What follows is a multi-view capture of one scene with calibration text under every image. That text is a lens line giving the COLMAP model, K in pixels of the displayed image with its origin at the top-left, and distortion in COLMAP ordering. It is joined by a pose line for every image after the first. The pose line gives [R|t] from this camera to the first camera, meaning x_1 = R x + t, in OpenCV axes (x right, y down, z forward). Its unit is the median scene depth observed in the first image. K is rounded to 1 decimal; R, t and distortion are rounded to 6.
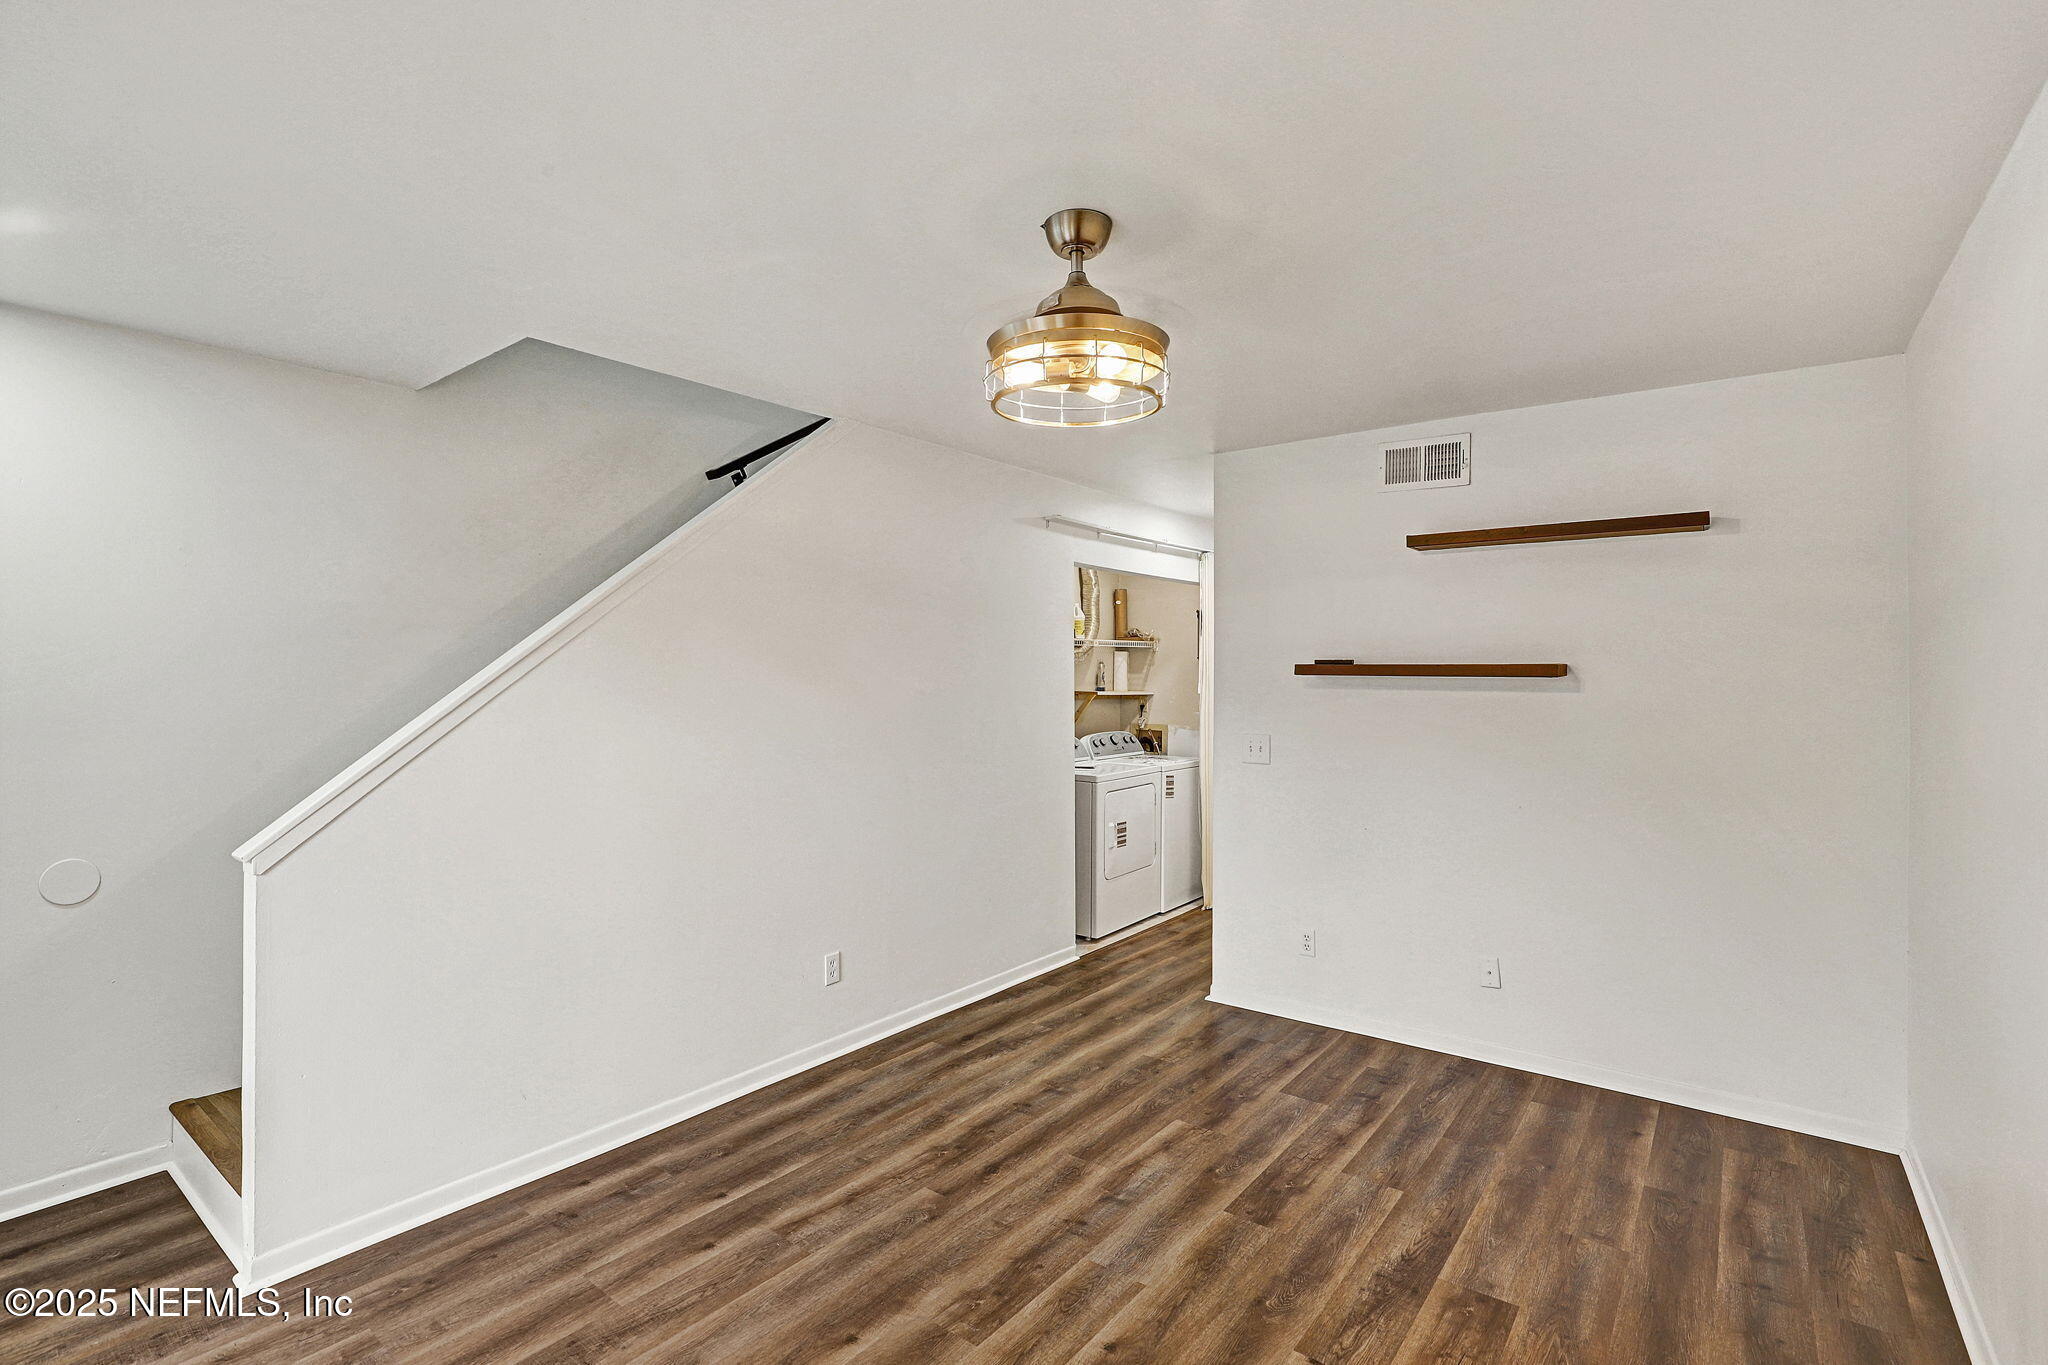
lens RADIAL K [[941.3, 0, 1024.0], [0, 941.3, 682.5], [0, 0, 1]] dist [-0.002085, -0.000273]
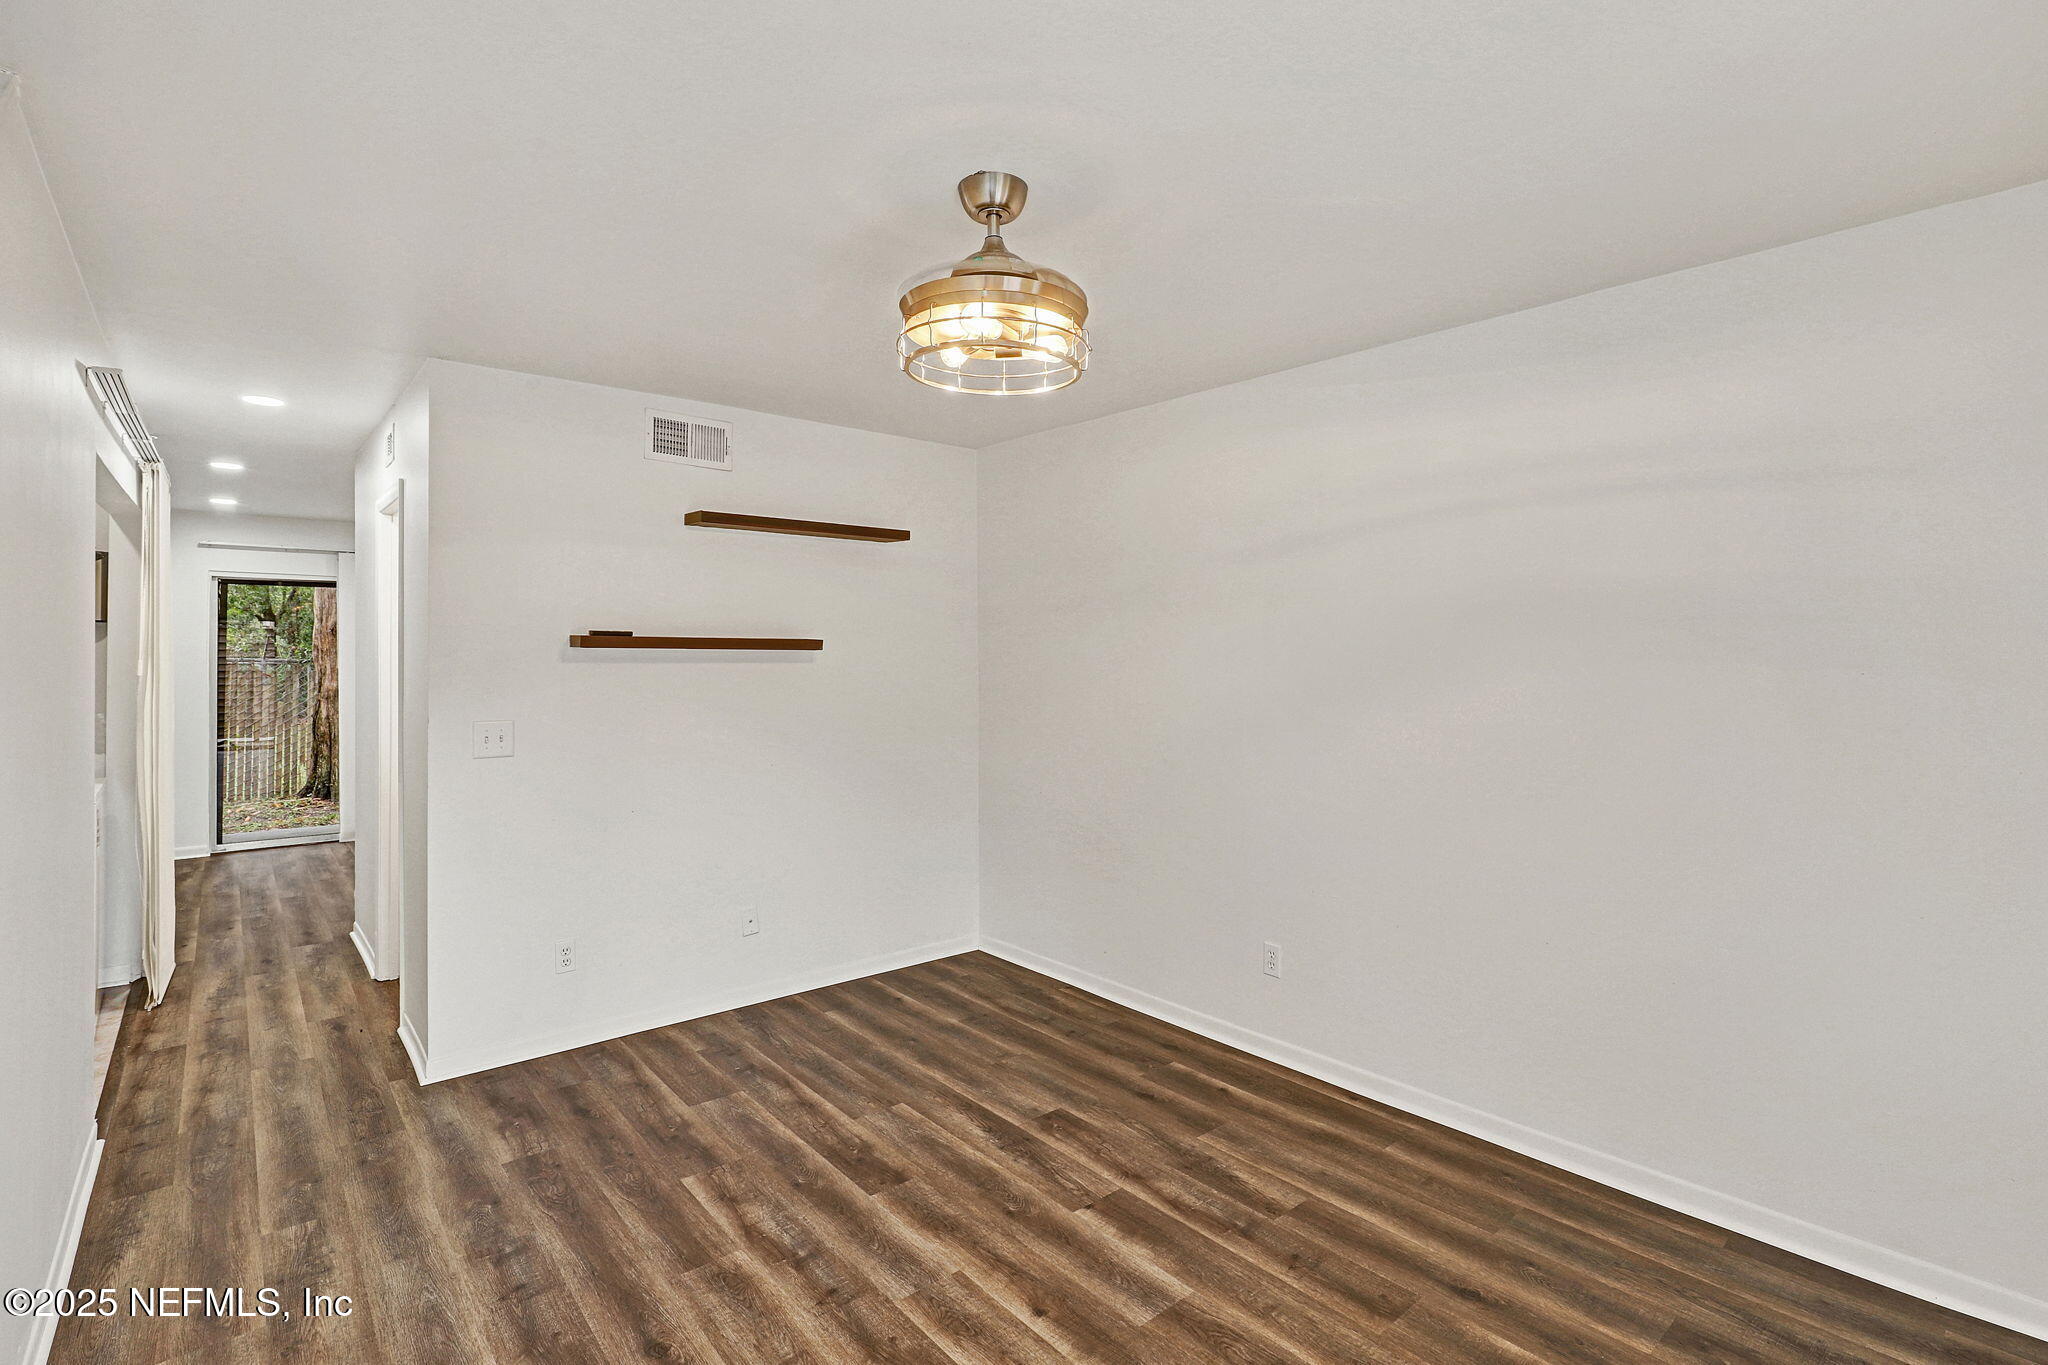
lens RADIAL K [[966.3, 0, 1020.7], [0, 966.3, 632.2], [0, 0, 1]] dist [0.000346, 0.000605]
pose [[0.223025, 0.021025, 0.974586, -0.553154], [-0.001759, 0.999774, -0.021166, -0.004332], [-0.974811, 0.003006, 0.223012, 0.457266]]
